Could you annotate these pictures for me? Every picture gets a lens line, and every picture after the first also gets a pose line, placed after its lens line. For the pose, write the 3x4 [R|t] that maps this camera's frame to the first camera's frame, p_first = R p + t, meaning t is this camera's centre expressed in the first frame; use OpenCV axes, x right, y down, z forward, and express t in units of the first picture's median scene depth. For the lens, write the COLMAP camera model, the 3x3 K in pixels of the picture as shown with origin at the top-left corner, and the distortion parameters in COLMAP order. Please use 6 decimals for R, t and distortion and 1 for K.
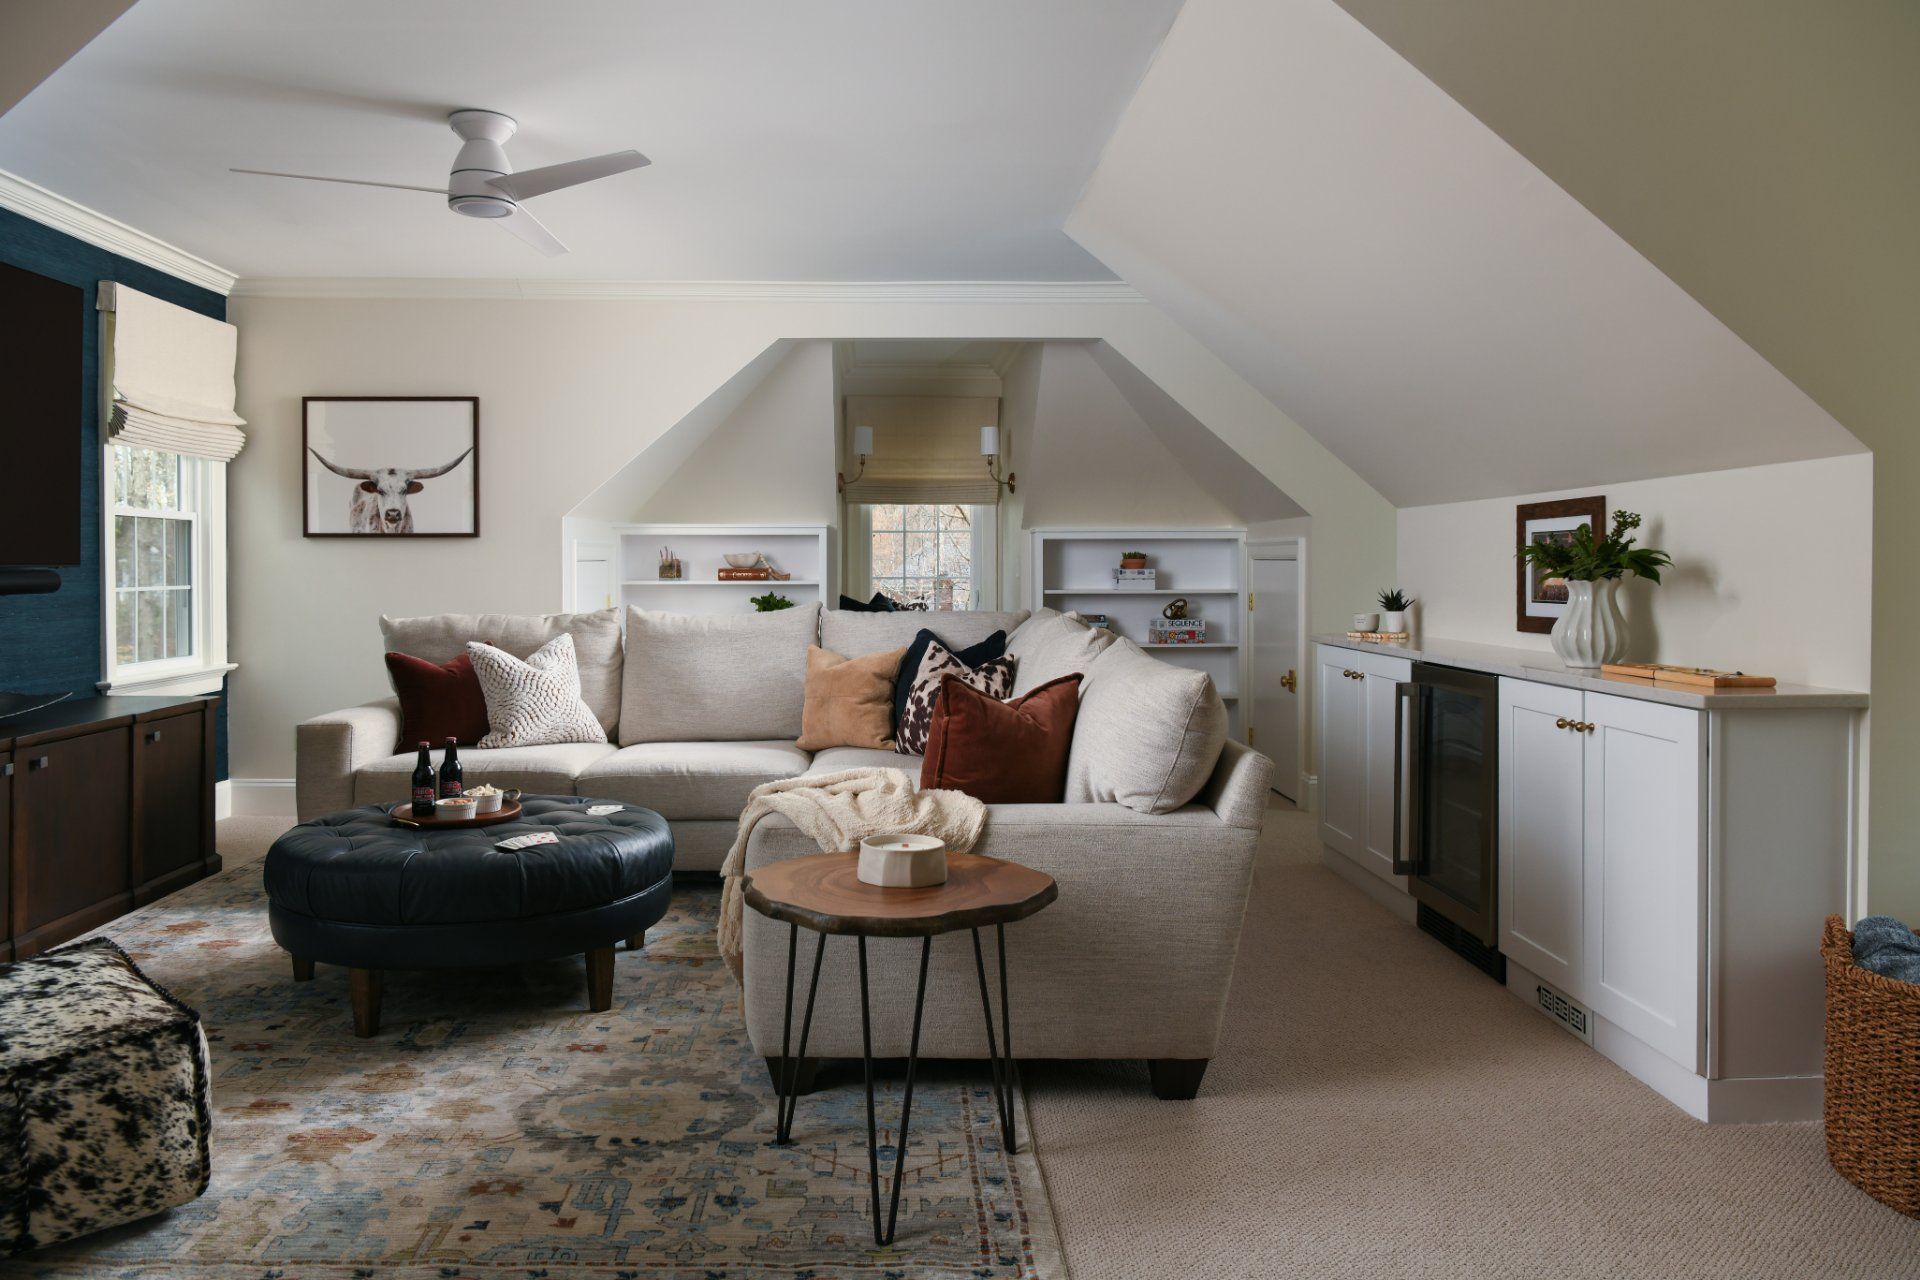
lens RADIAL K [[1337.2, 0, 918.0], [0, 1337.2, 591.4], [0, 0, 1]] dist [-0.011786, -0.003815]
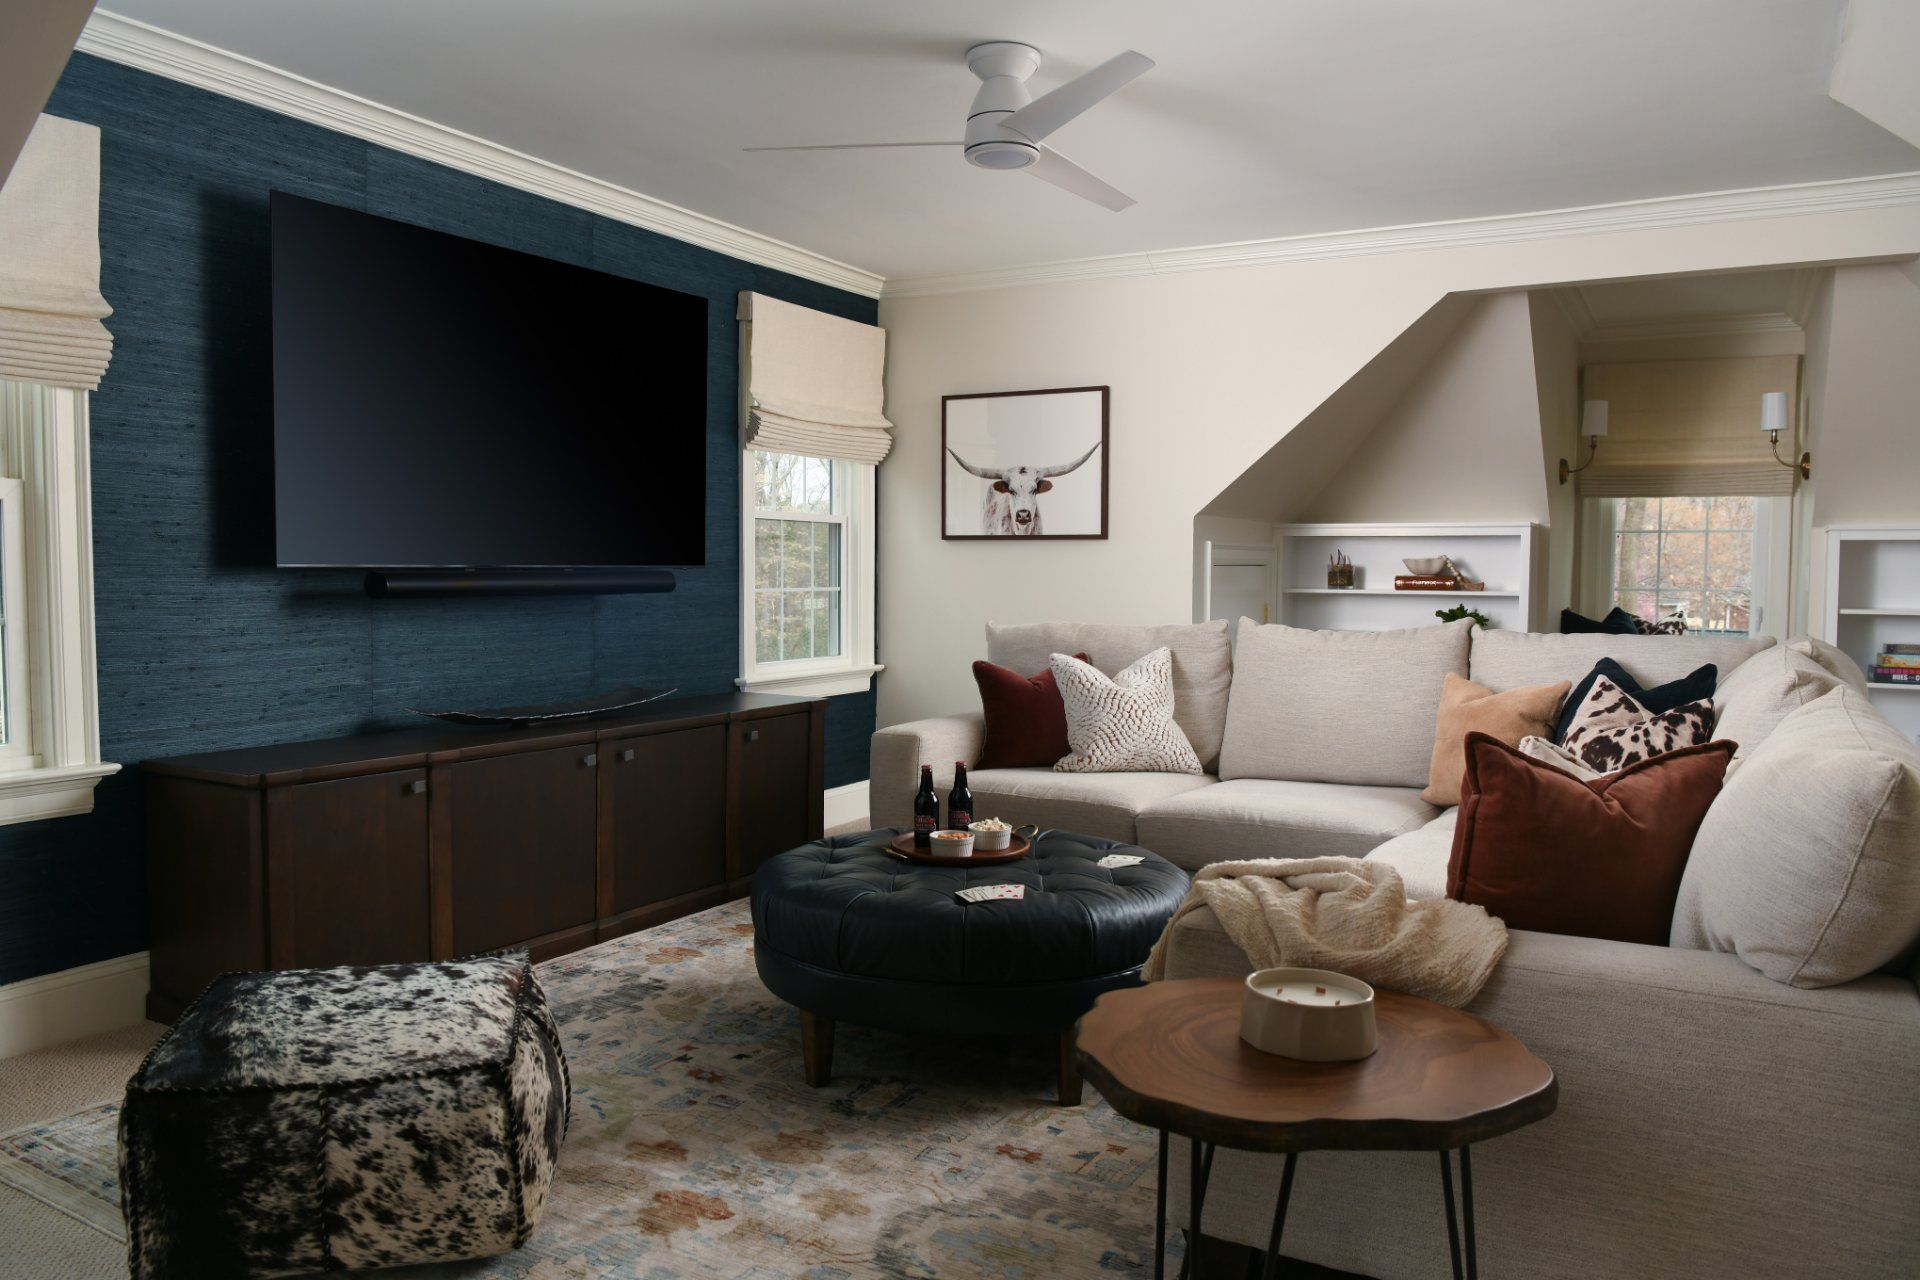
lens RADIAL K [[1384.5, 0, 961.5], [0, 1384.5, 651.6], [0, 0, 1]] dist [-0.035144, 0.000112]
pose [[0.863036, 0.036175, -0.503846, 0.089981], [-0.016742, 0.998933, 0.043043, -0.003025], [0.504865, -0.028712, 0.862721, 0.162341]]
